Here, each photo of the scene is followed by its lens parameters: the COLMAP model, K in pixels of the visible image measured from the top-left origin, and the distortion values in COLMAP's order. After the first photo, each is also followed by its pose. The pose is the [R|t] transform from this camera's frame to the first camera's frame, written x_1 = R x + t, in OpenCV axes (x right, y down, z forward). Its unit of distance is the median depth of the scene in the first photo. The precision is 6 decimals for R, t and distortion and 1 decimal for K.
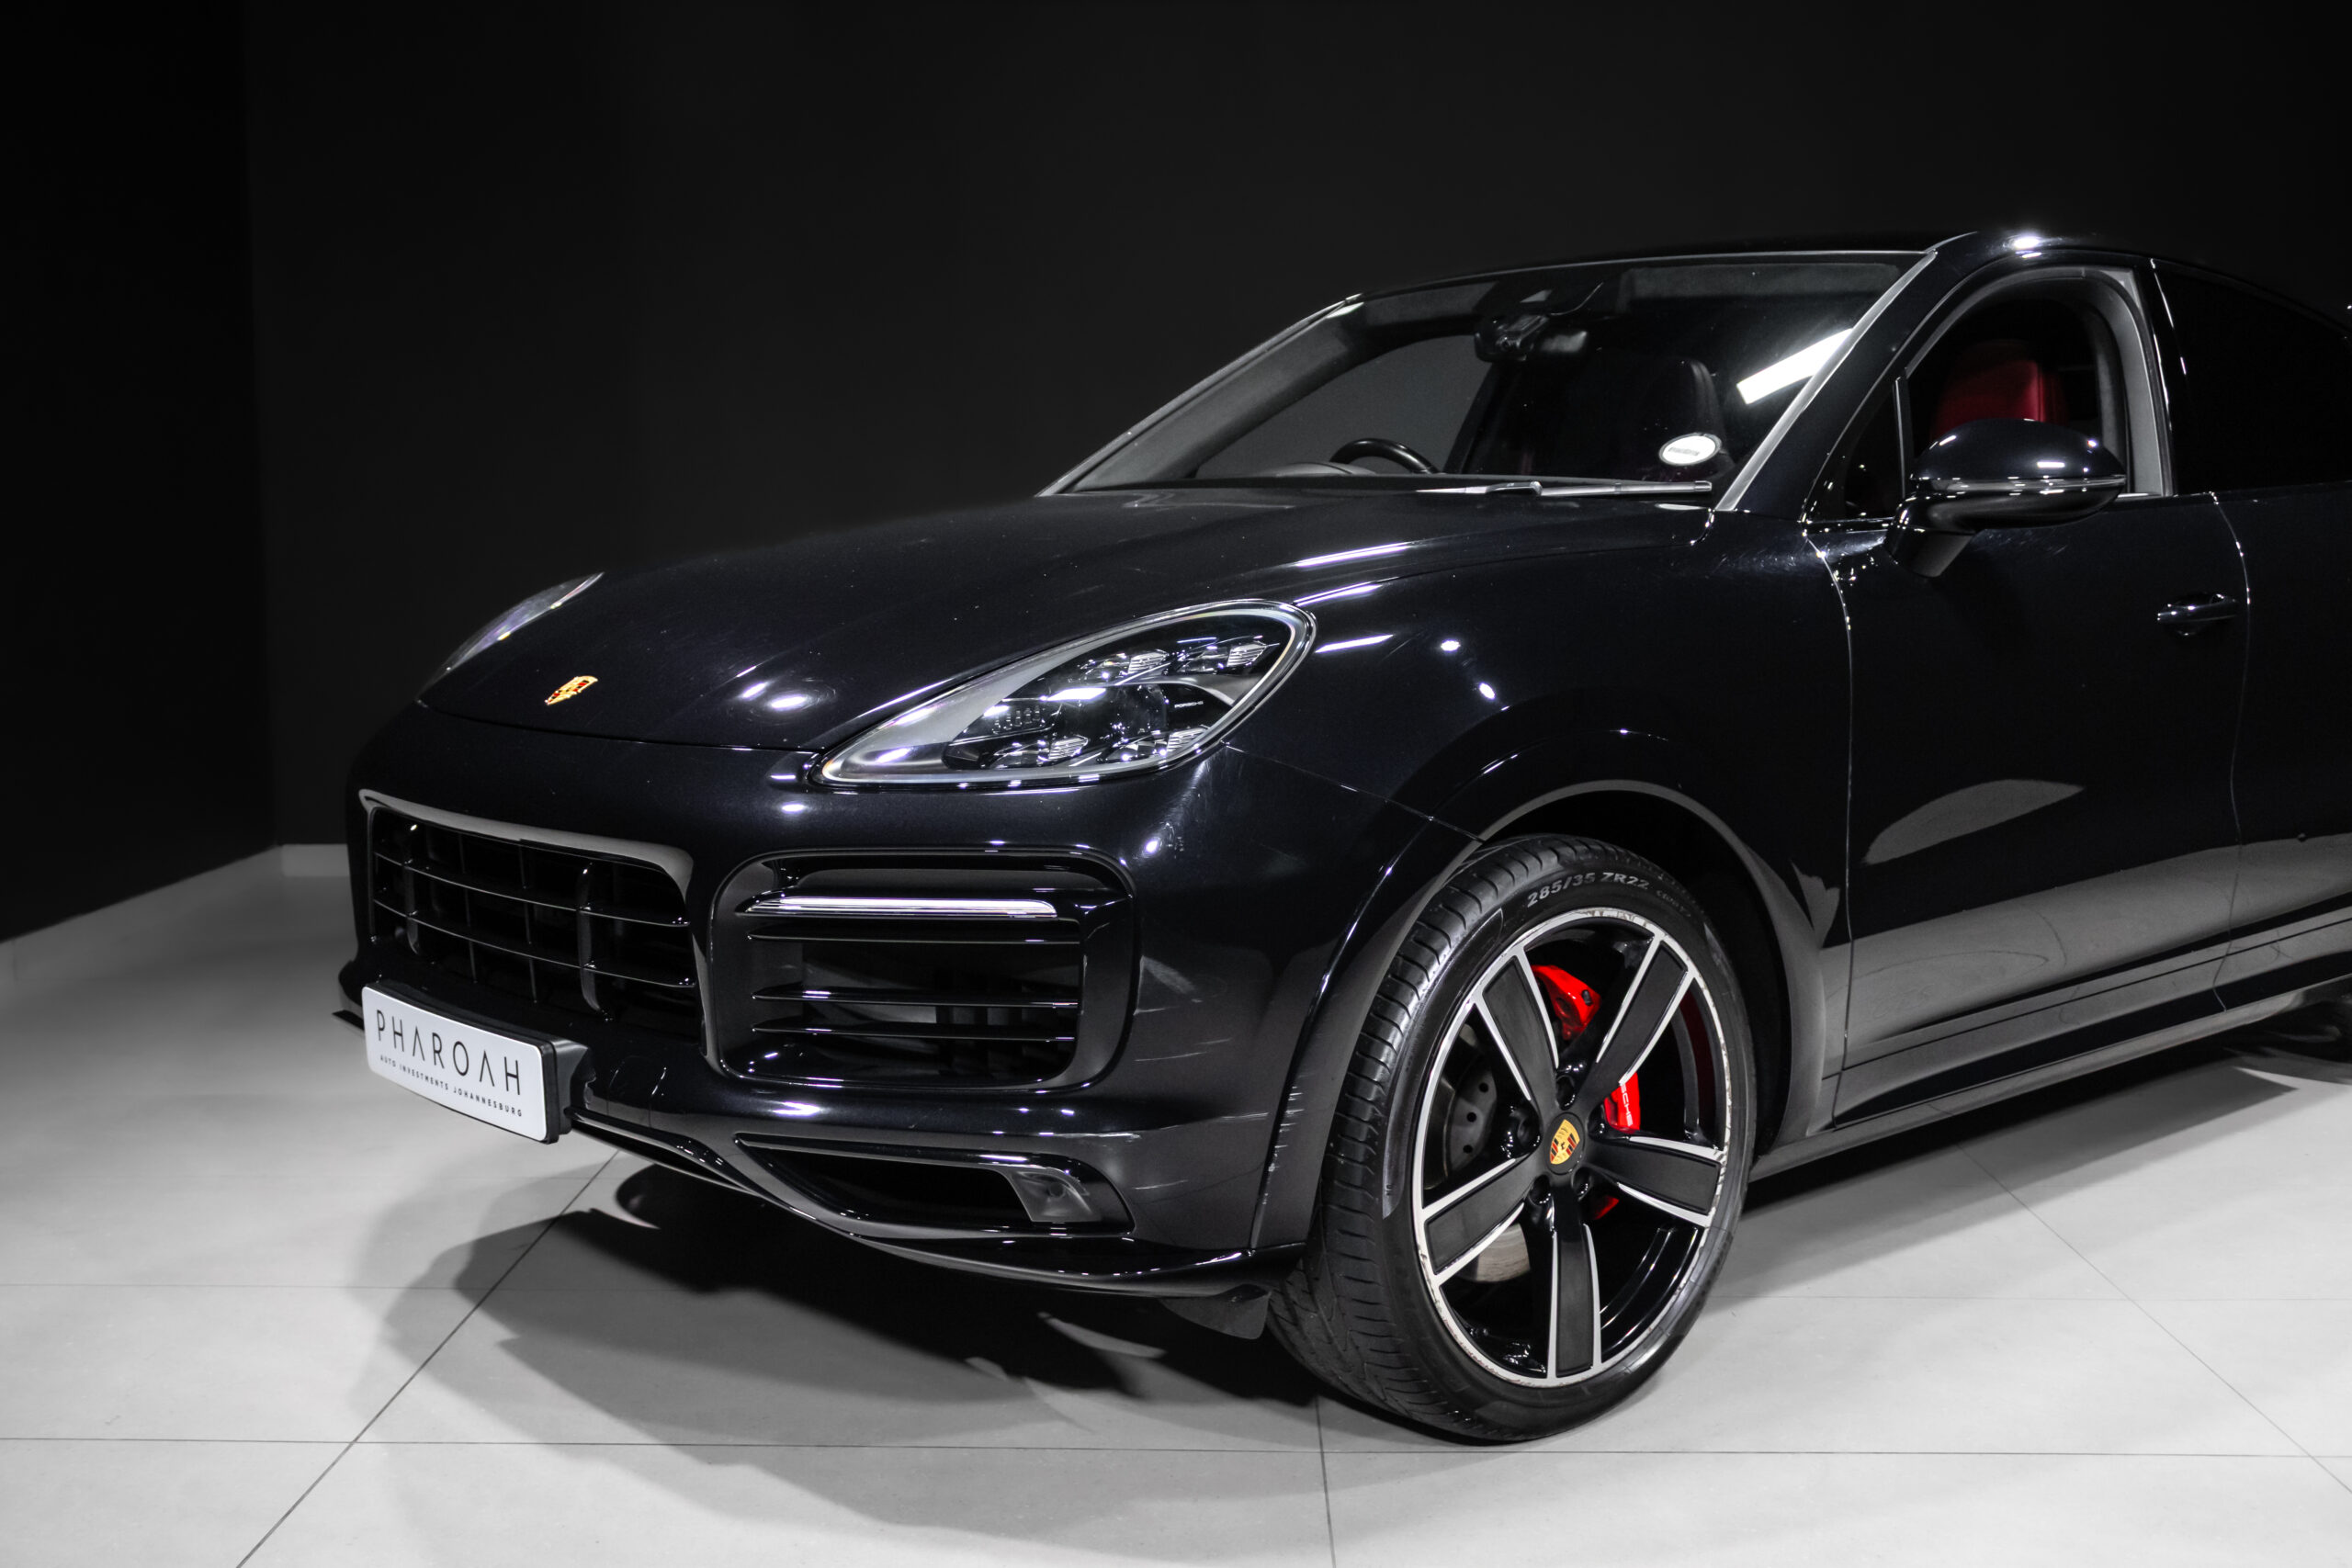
lens RADIAL K [[2548.0, 0, 1154.1], [0, 2548.0, 792.9], [0, 0, 1]] dist [-0.019239, 0.020609]
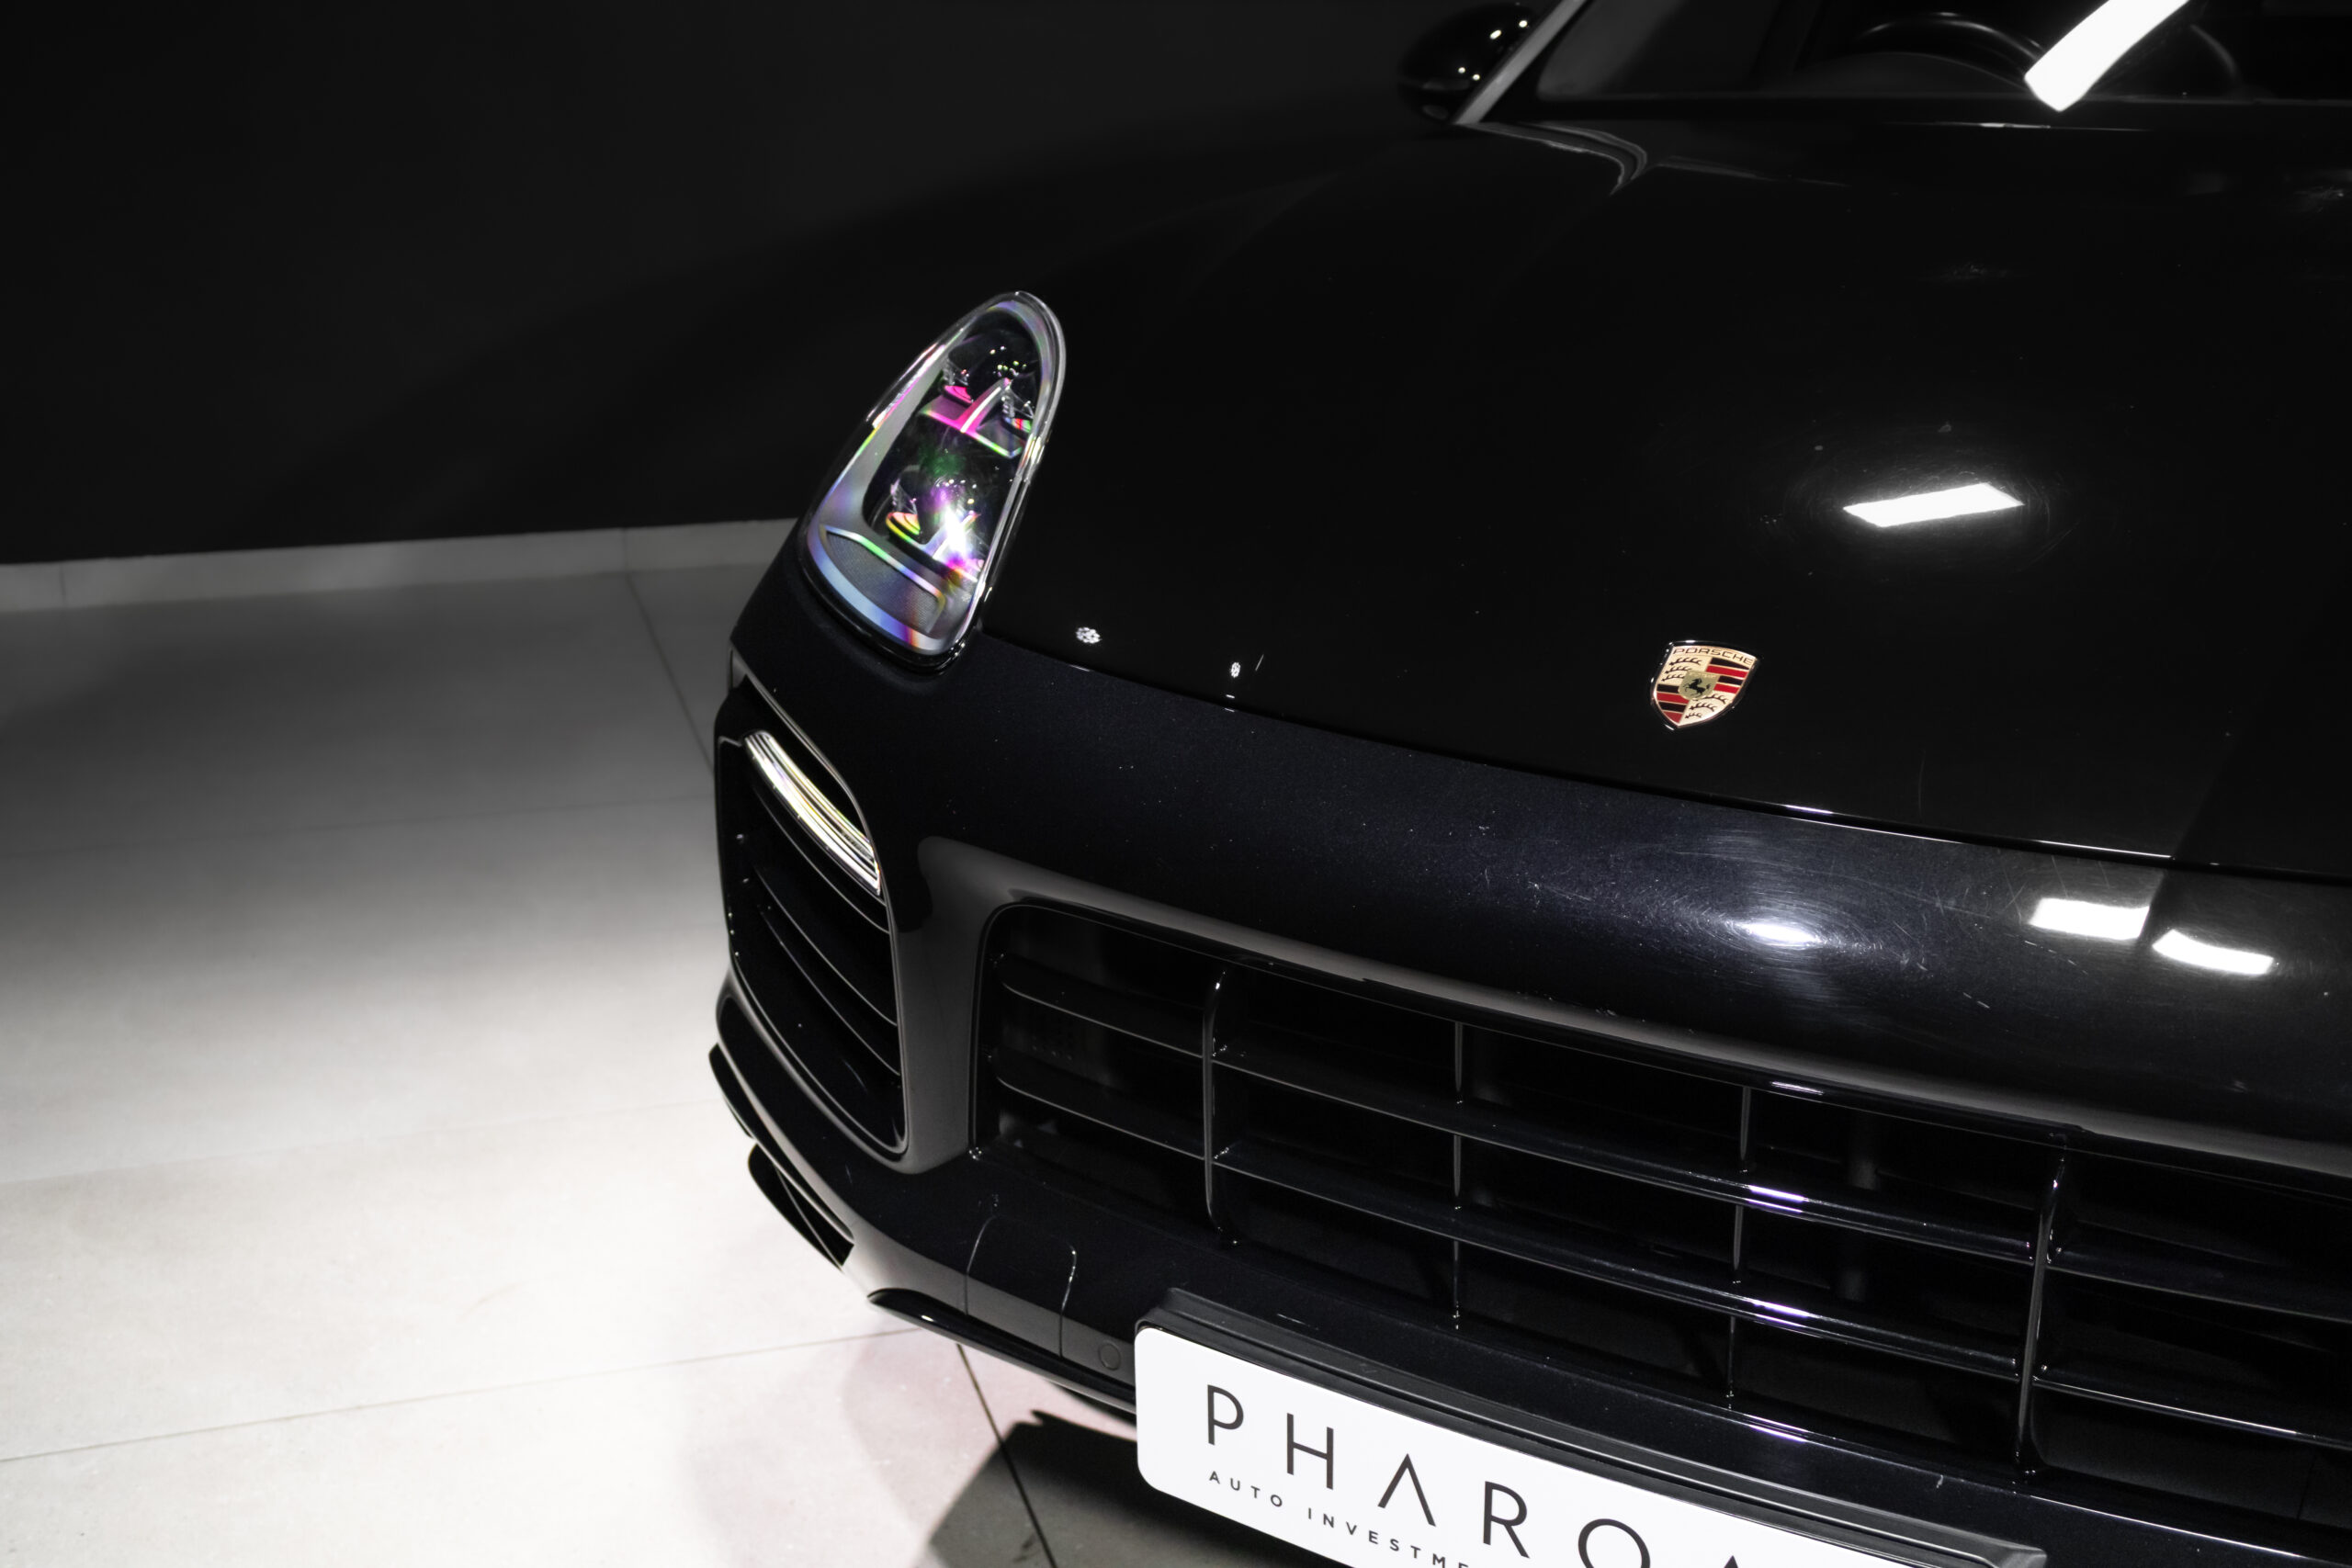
lens RADIAL K [[2548.0, 0, 1154.1], [0, 2548.0, 792.9], [0, 0, 1]] dist [-0.019239, 0.020609]
pose [[0.949881, -0.090789, 0.299138, -0.465610], [0.030825, 0.979437, 0.199380, -0.116149], [-0.311089, -0.180166, 0.933147, 0.627784]]
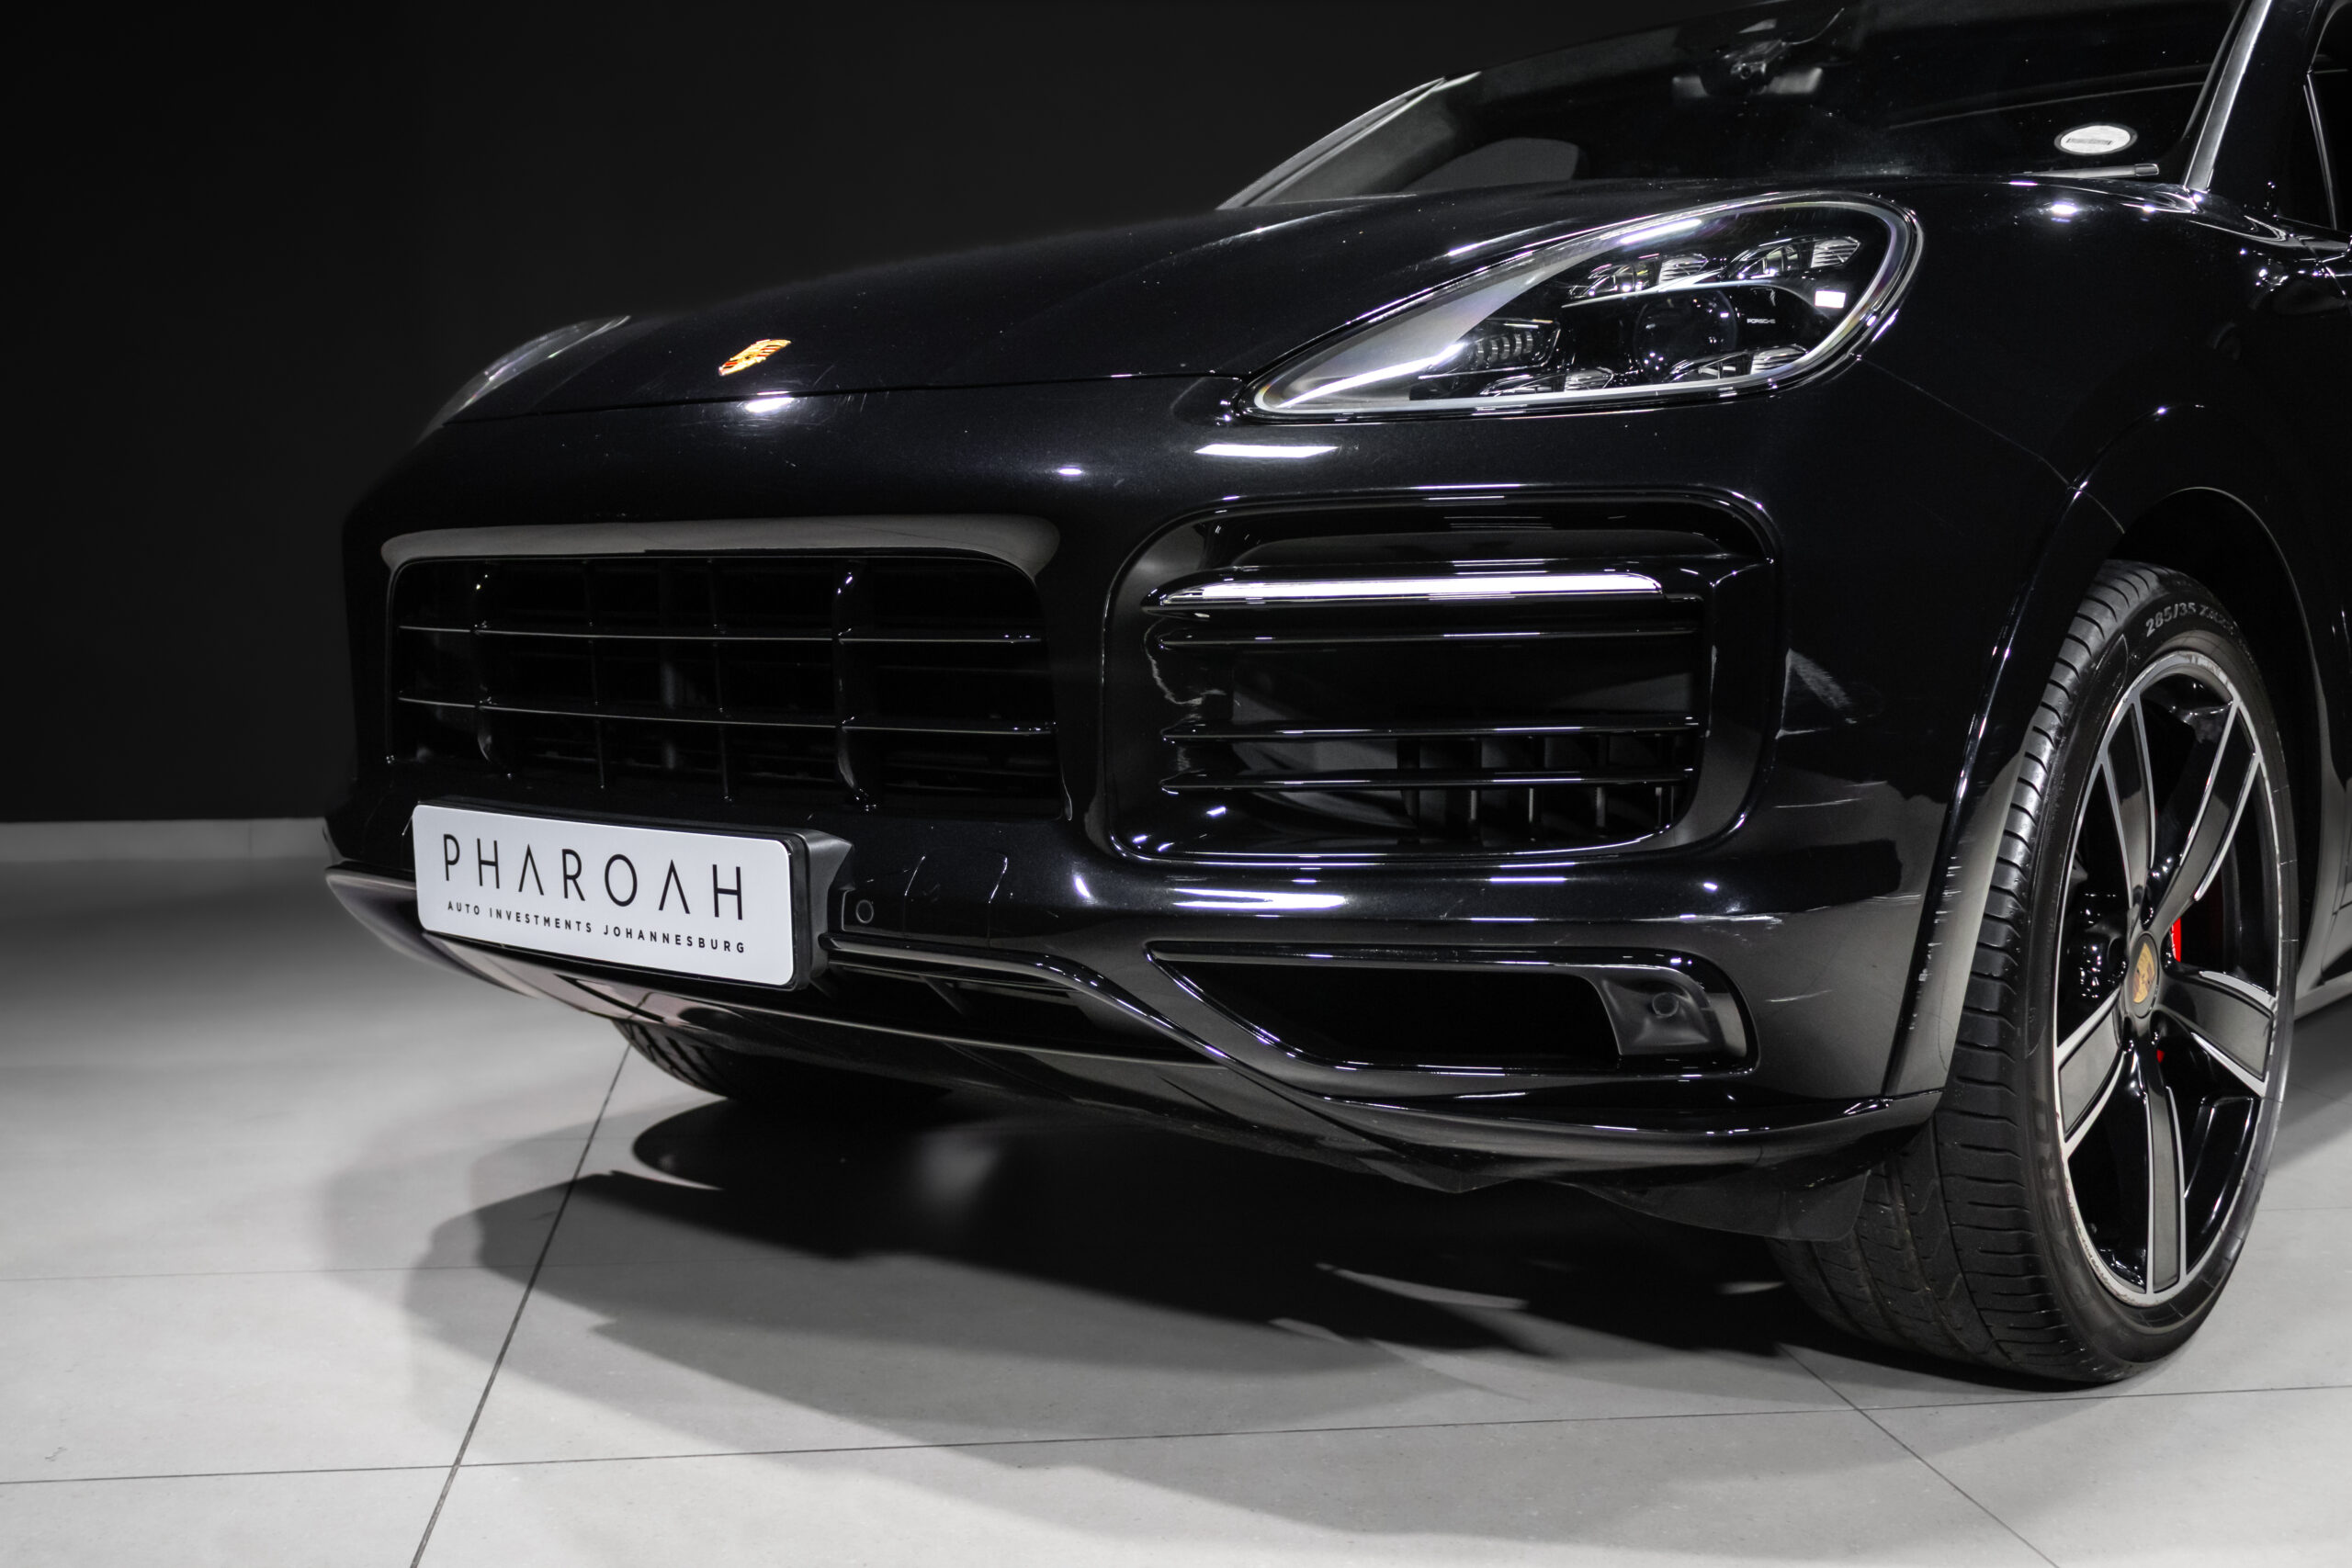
lens RADIAL K [[2548.0, 0, 1154.1], [0, 2548.0, 792.9], [0, 0, 1]] dist [-0.019239, 0.020609]
pose [[0.987659, -0.008417, 0.156392, -0.236213], [0.013588, 0.999395, -0.032028, 0.103846], [-0.156028, 0.033758, 0.987176, 0.312814]]
